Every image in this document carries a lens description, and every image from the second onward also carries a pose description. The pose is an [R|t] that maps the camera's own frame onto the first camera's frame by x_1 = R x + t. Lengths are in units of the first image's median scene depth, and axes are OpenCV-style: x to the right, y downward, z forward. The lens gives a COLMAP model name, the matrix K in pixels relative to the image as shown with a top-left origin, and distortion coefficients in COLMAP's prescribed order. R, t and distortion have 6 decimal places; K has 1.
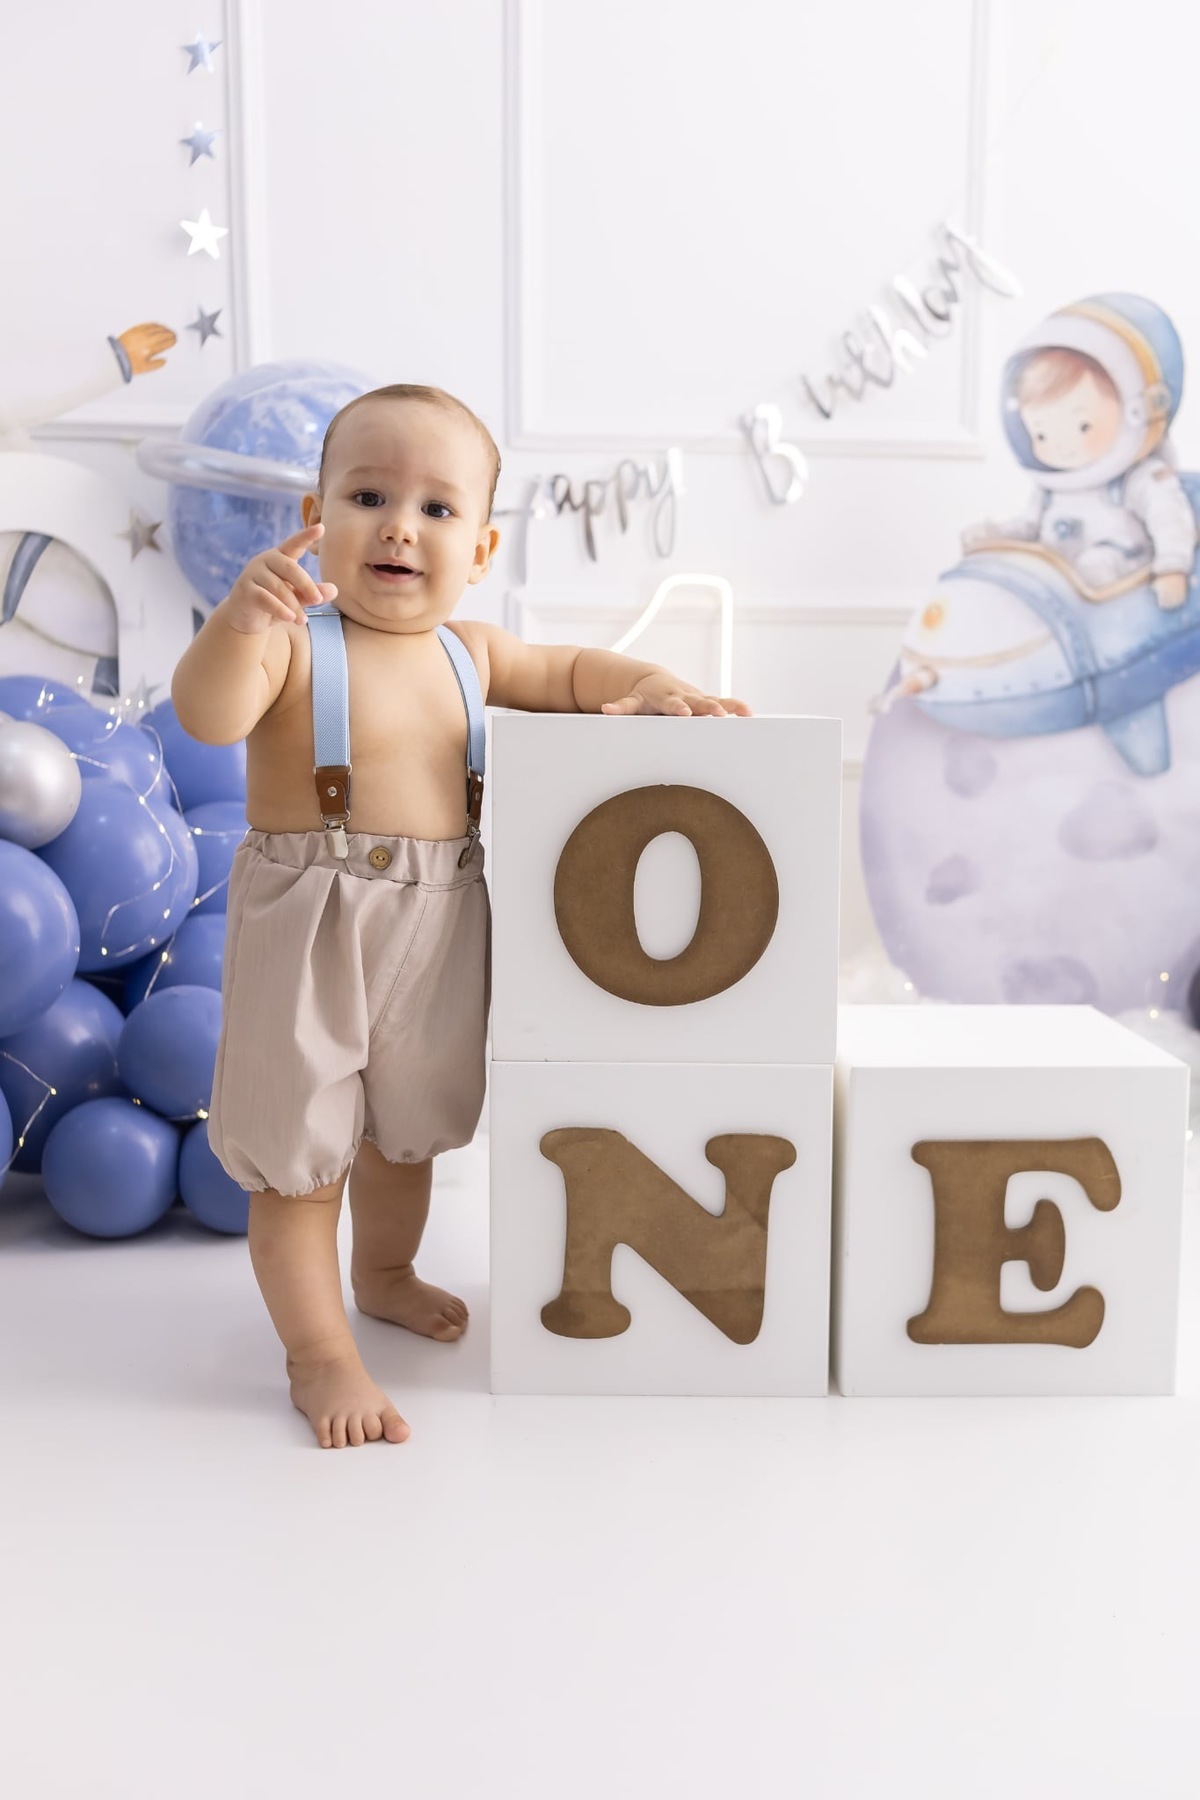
lens RADIAL K [[1718.6, 0, 600.4], [0, 1718.6, 898.8], [0, 0, 1]] dist [-0.002682, 0.000000]
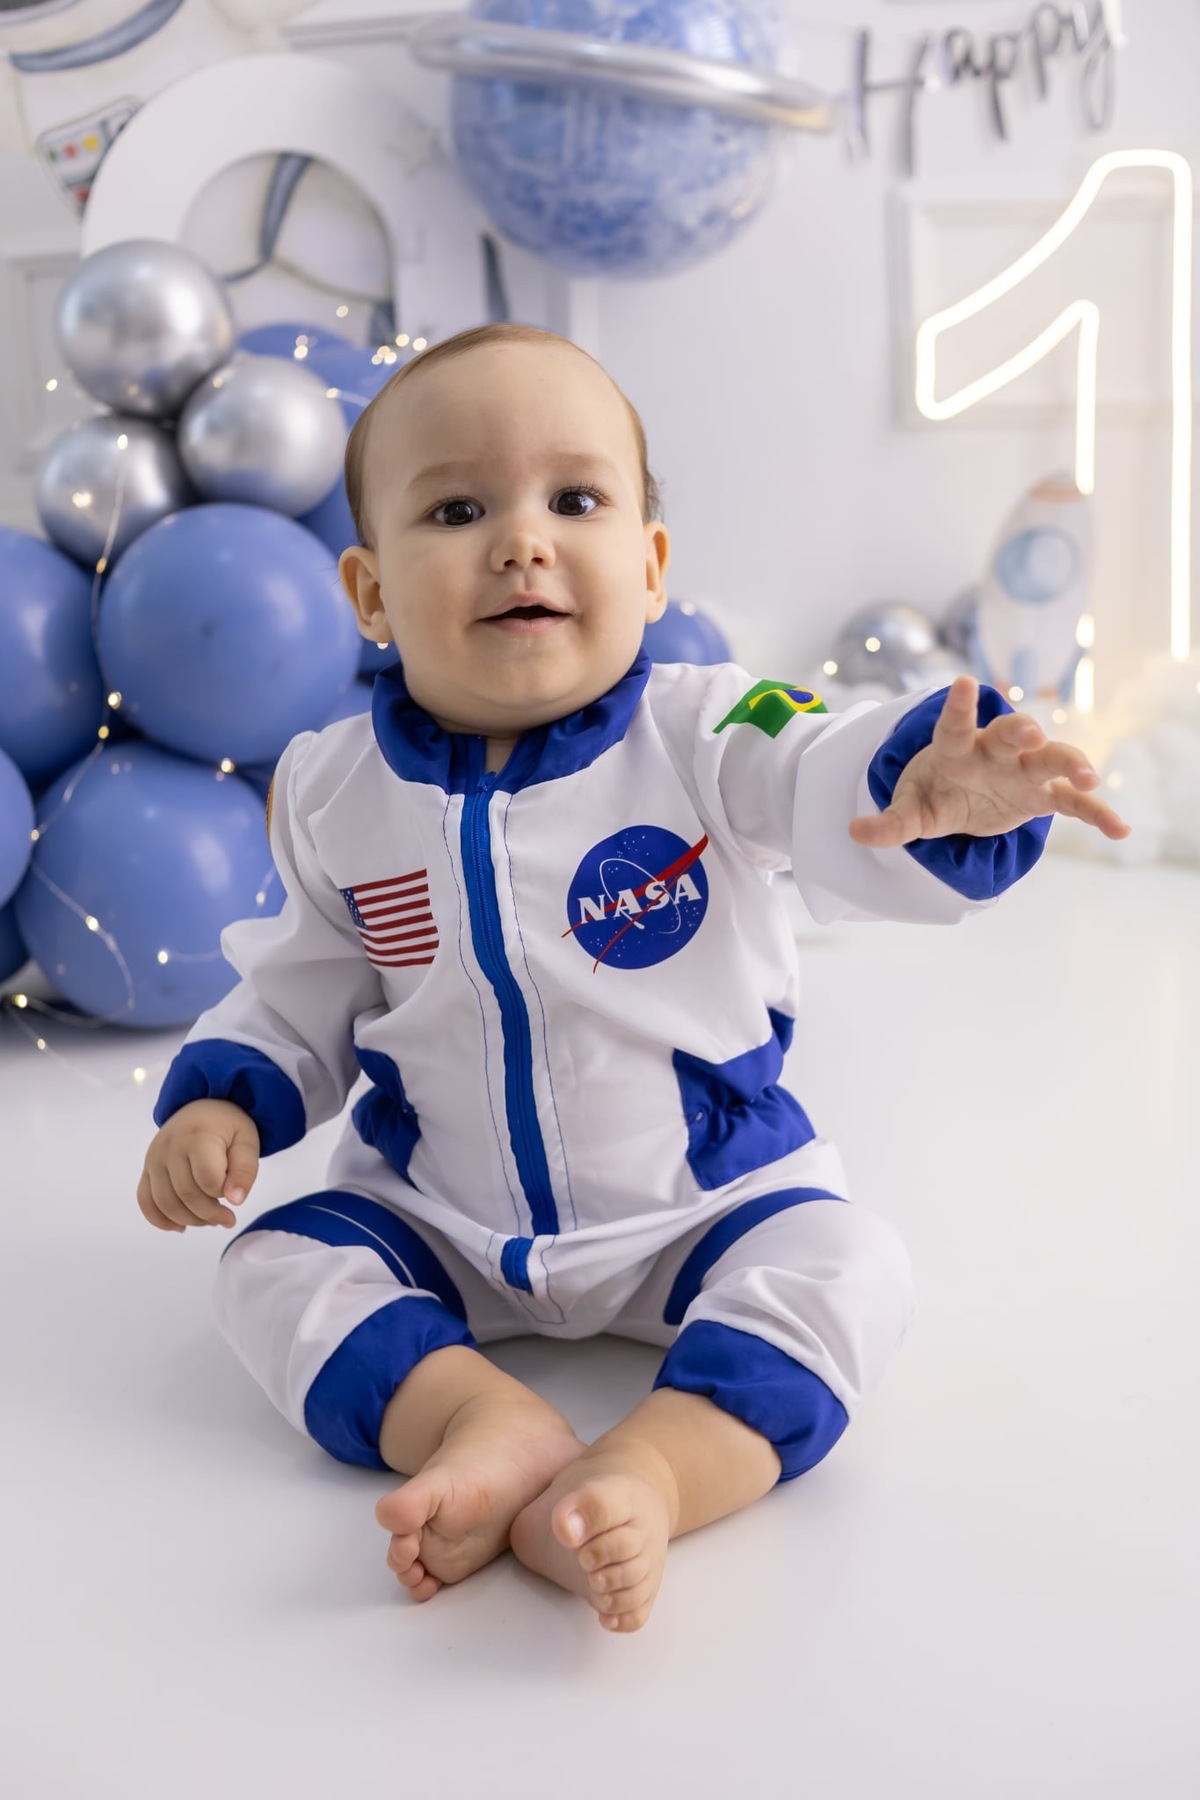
lens RADIAL K [[1772.4, 0, 611.7], [0, 1772.4, 871.7], [0, 0, 1]] dist [-0.110705, 0.000000]
pose [[0.967613, 0.010347, -0.252226, 0.026567], [0.027323, 0.988997, 0.145391, 0.009174], [0.250955, -0.147573, 0.956684, 0.188098]]
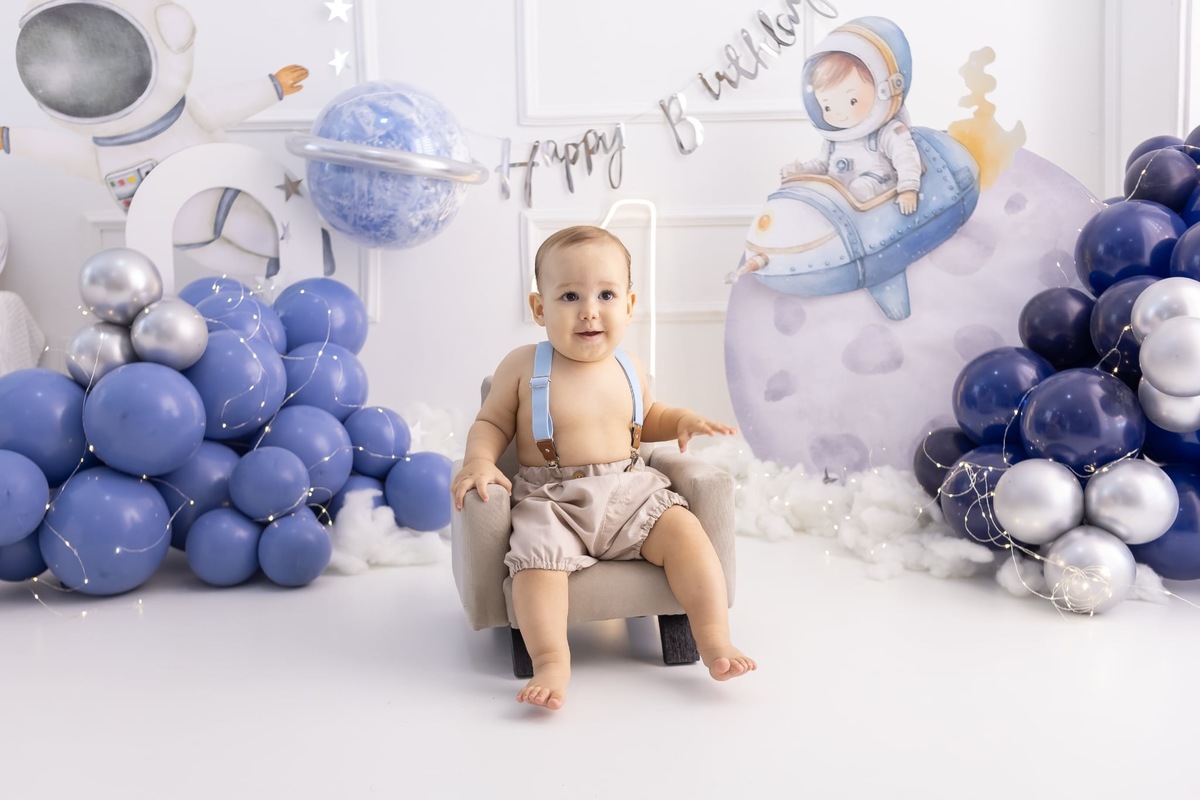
lens RADIAL K [[1145.8, 0, 593.8], [0, 1145.8, 394.5], [0, 0, 1]] dist [-0.002682, 0.000000]
pose [[0.985922, 0.001456, -0.167202, 0.217950], [-0.001740, 0.999997, -0.001555, -0.001047], [0.167199, 0.001824, 0.985921, -0.084314]]
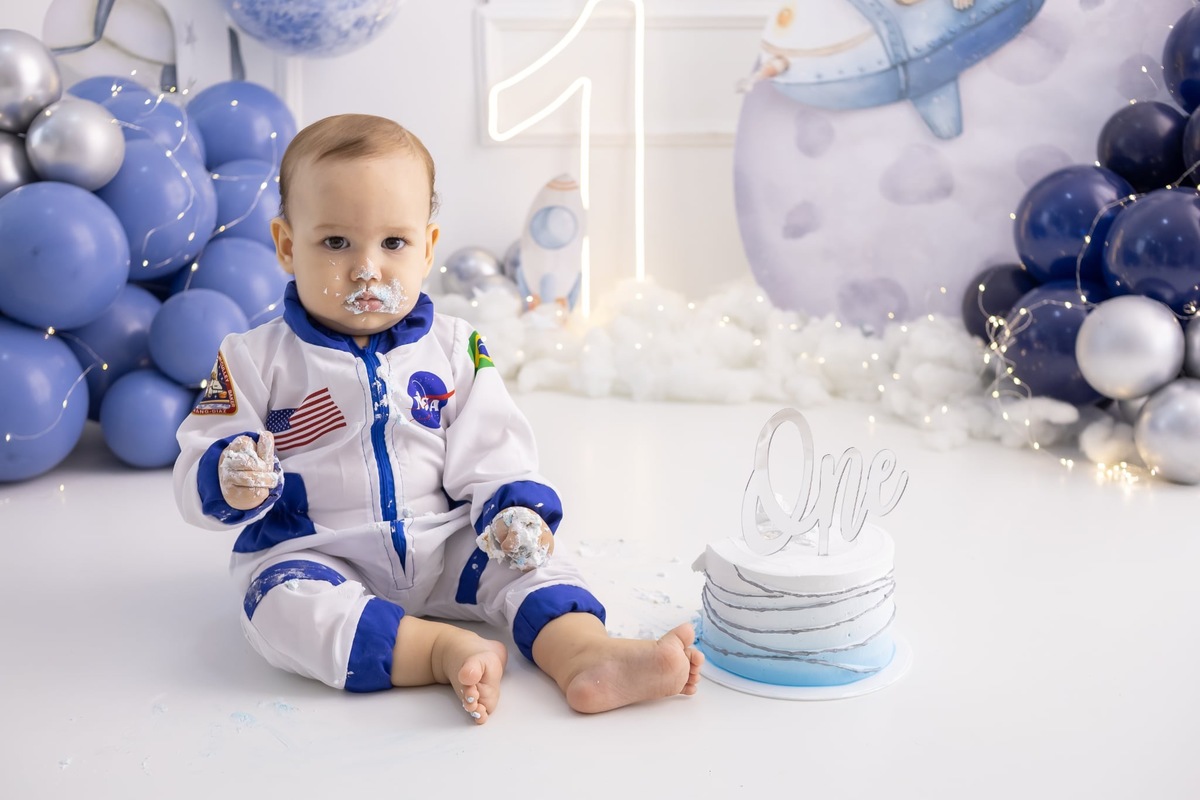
lens RADIAL K [[1175.8, 0, 593.0], [0, 1175.8, 382.9], [0, 0, 1]] dist [-0.110213, 0.000000]
pose [[0.996574, 0.001726, -0.082686, 0.122917], [0.007027, 0.994400, 0.105448, 0.018125], [0.082405, -0.105668, 0.990981, 0.085035]]
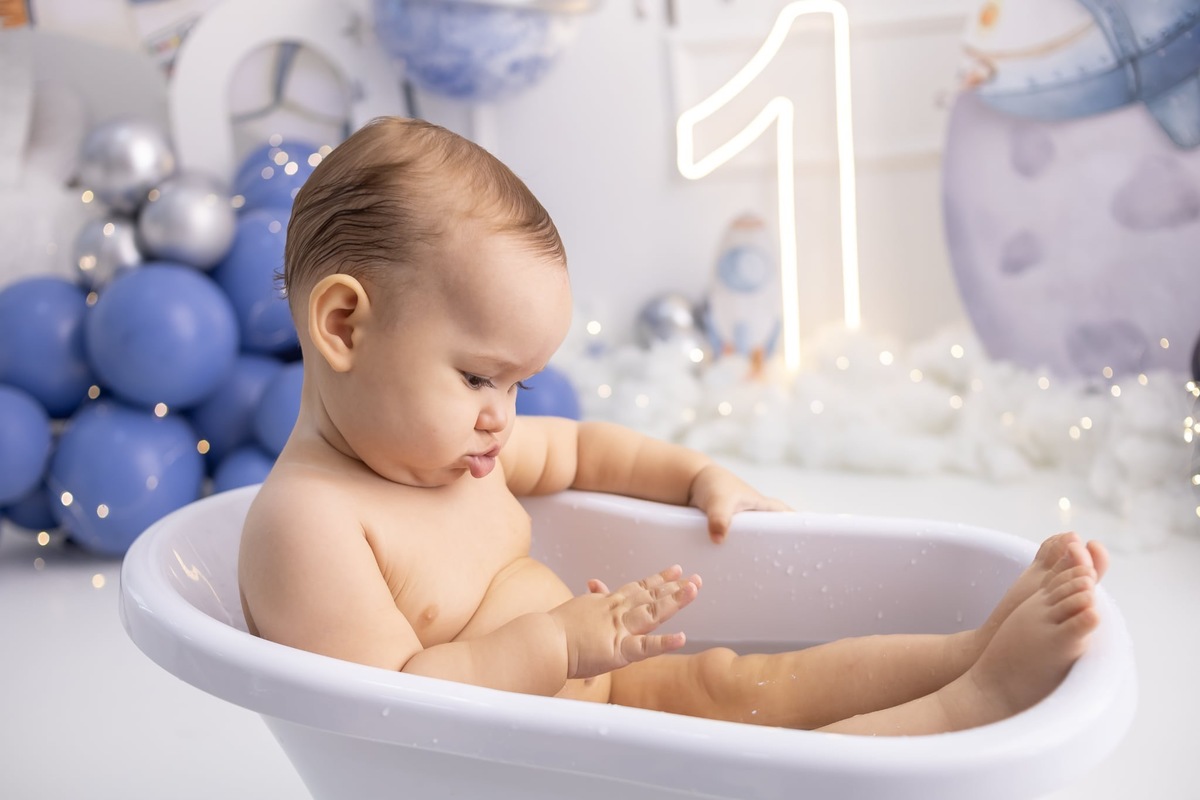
lens RADIAL K [[1188.4, 0, 604.1], [0, 1188.4, 389.2], [0, 0, 1]] dist [-0.105707, 0.000000]
pose [[0.912062, -0.002394, -0.410046, 0.277171], [0.048018, 0.993727, 0.101004, -0.013241], [0.407232, -0.111811, 0.906455, 0.198211]]
